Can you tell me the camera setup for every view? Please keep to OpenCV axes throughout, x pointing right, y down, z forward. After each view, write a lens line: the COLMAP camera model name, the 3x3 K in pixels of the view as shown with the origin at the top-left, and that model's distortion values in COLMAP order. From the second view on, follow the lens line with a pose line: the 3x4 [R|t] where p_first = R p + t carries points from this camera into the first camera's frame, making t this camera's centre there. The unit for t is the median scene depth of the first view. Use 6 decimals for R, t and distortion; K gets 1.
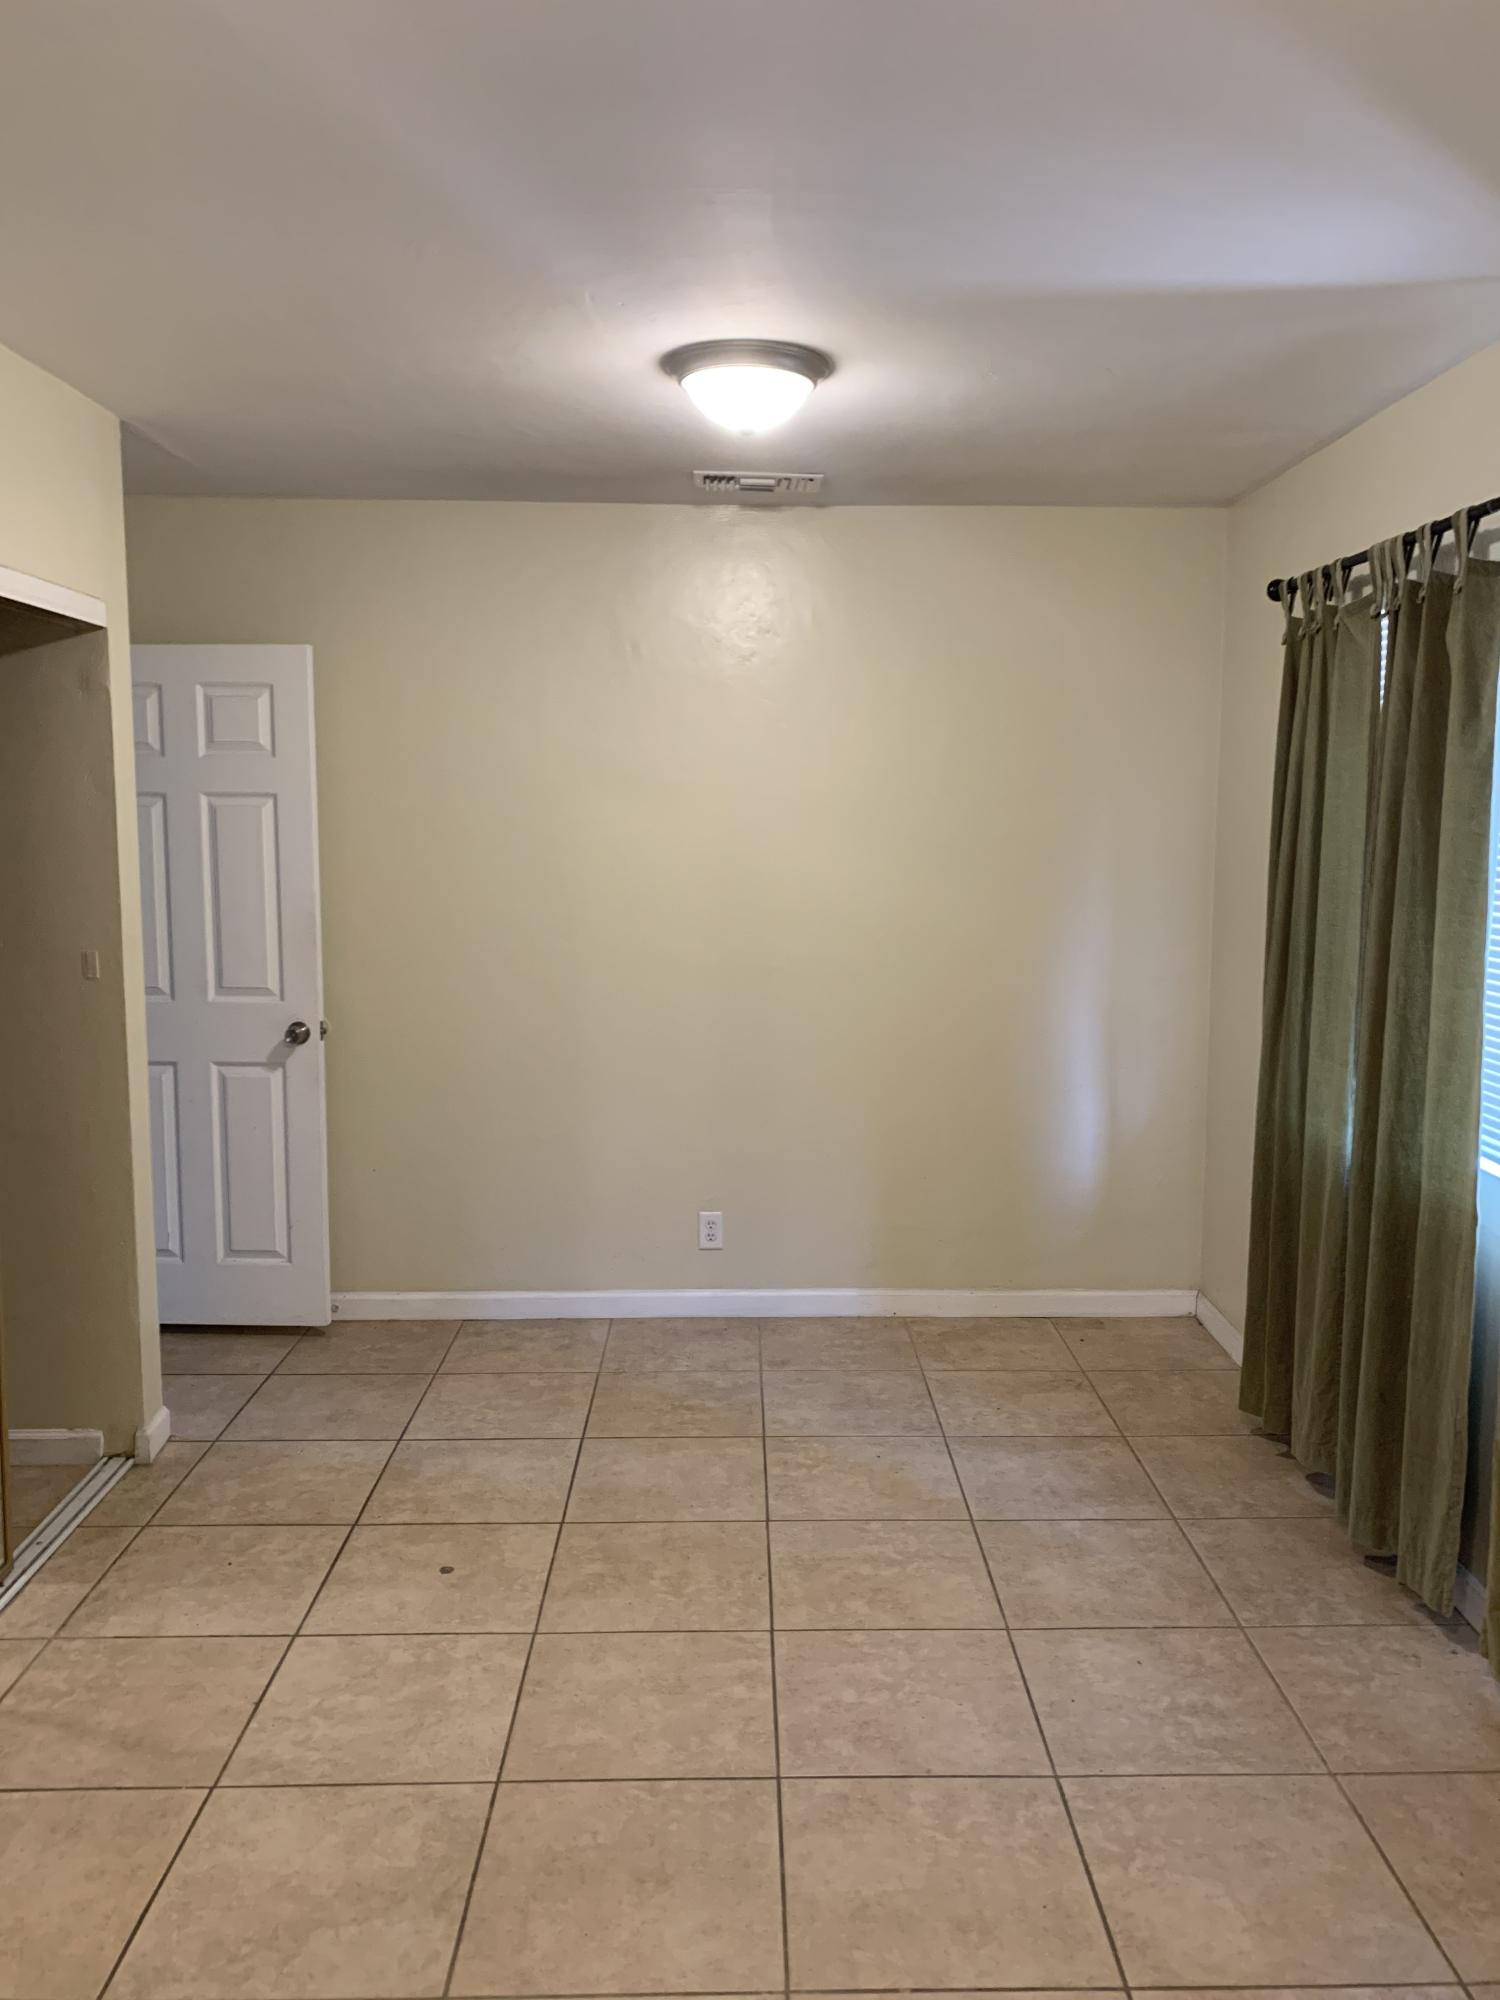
lens RADIAL K [[1530.6, 0, 750.7], [0, 1530.6, 1003.4], [0, 0, 1]] dist [0.008950, 0.004221]
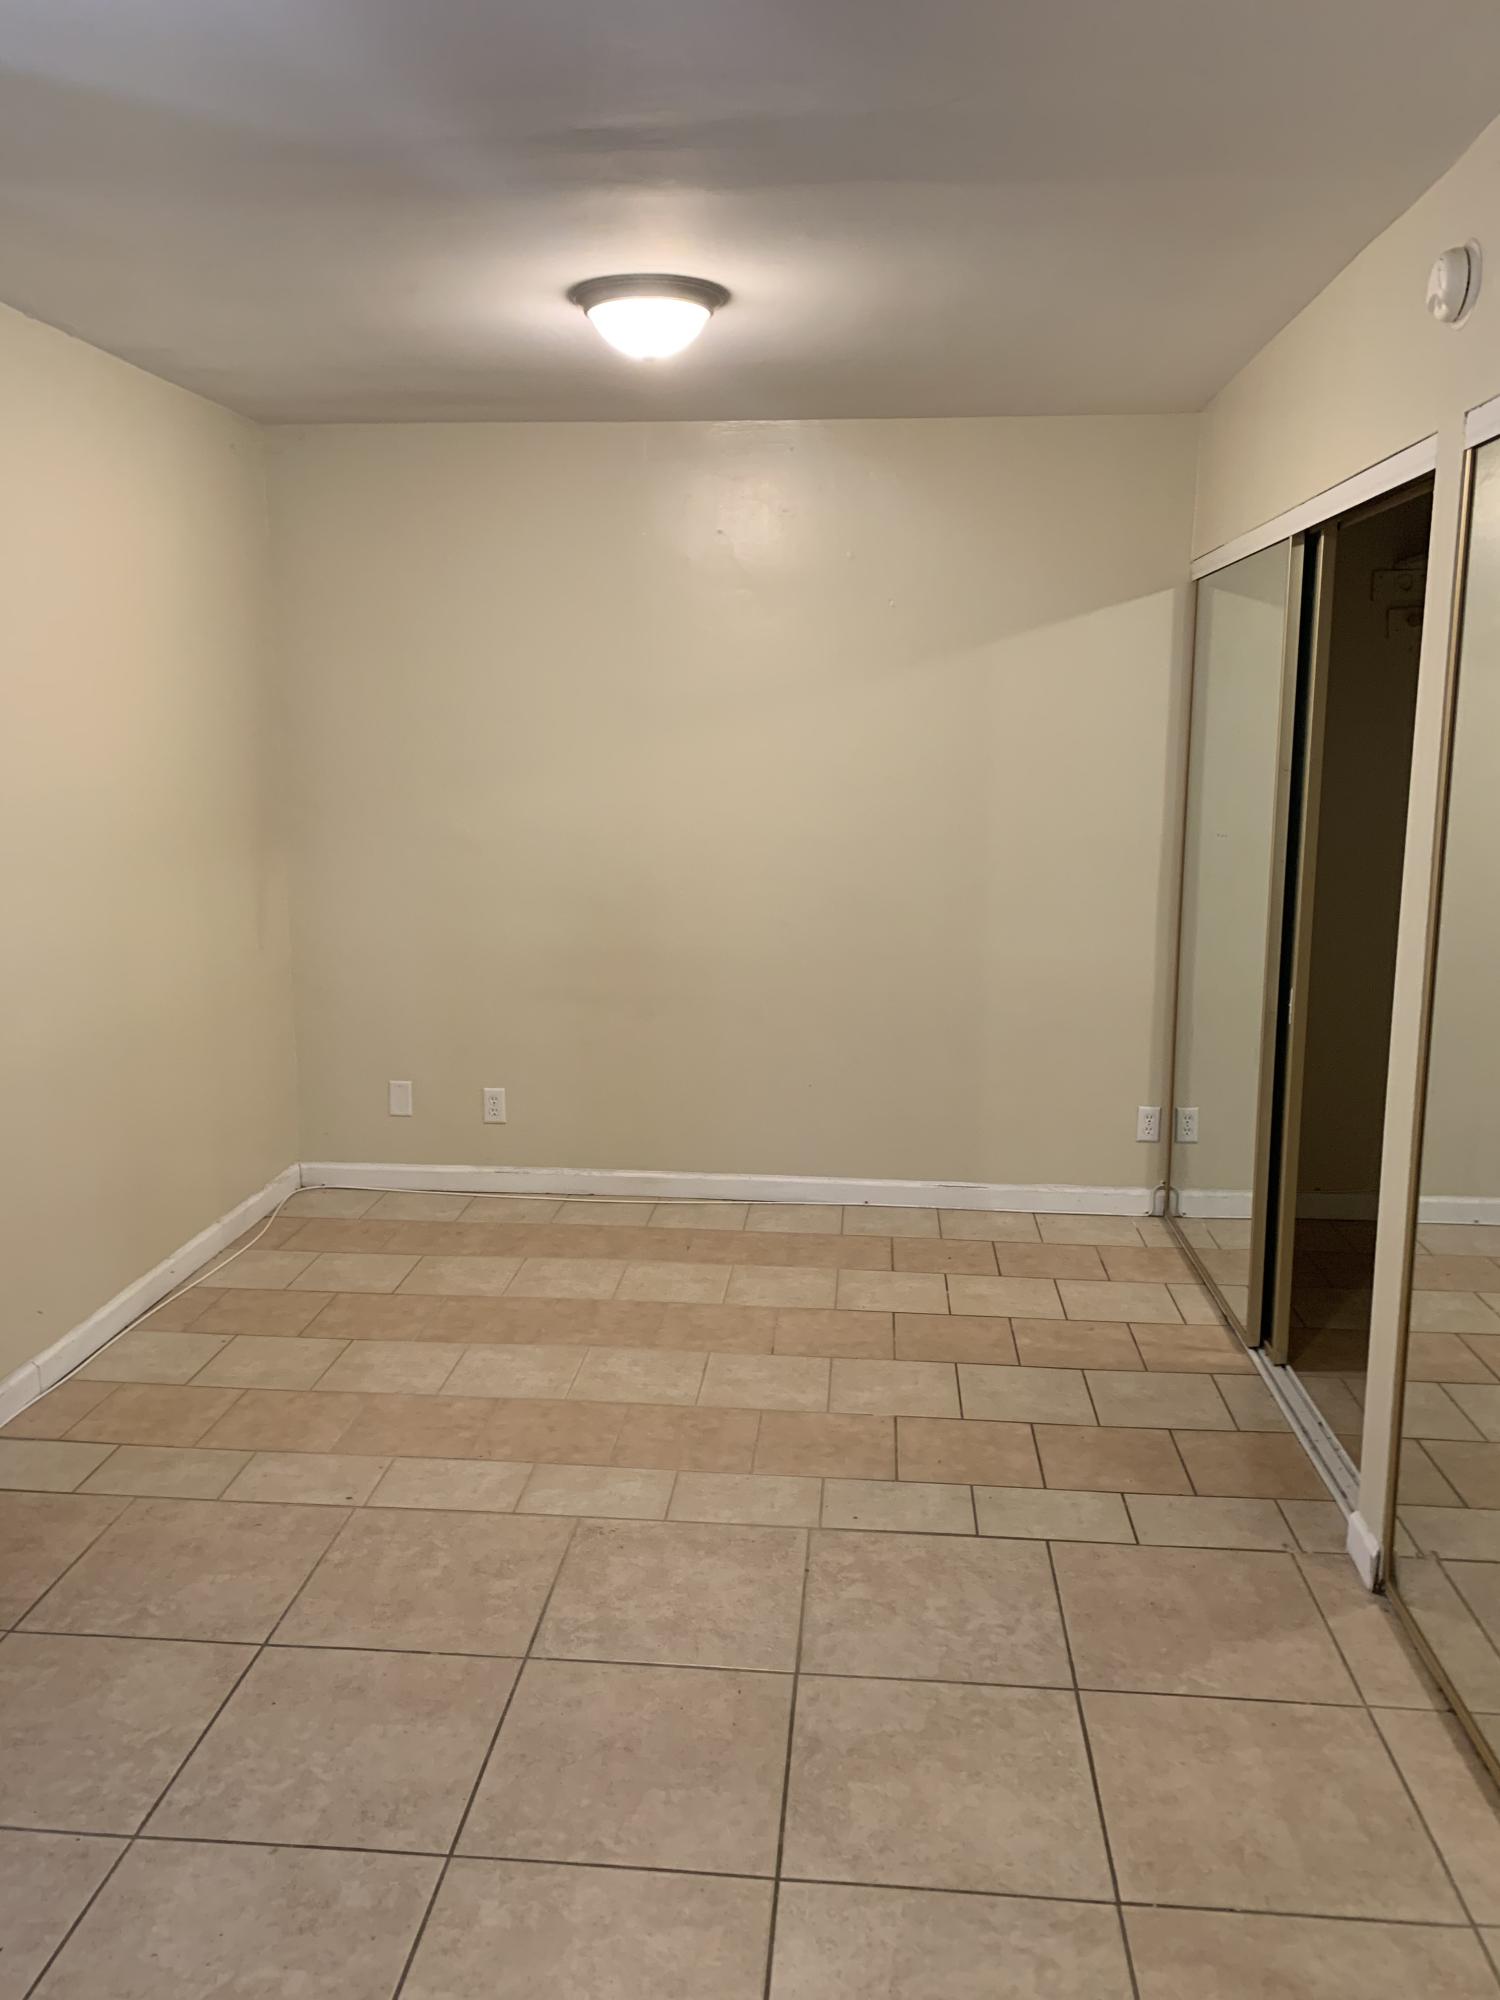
lens RADIAL K [[1530.6, 0, 748.8], [0, 1530.6, 999.9], [0, 0, 1]] dist [0.008950, 0.004221]
pose [[-0.995308, -0.024002, 0.093734, -0.226666], [0.005098, 0.954388, 0.298524, -0.214107], [-0.096624, 0.297601, -0.949788, 1.736845]]
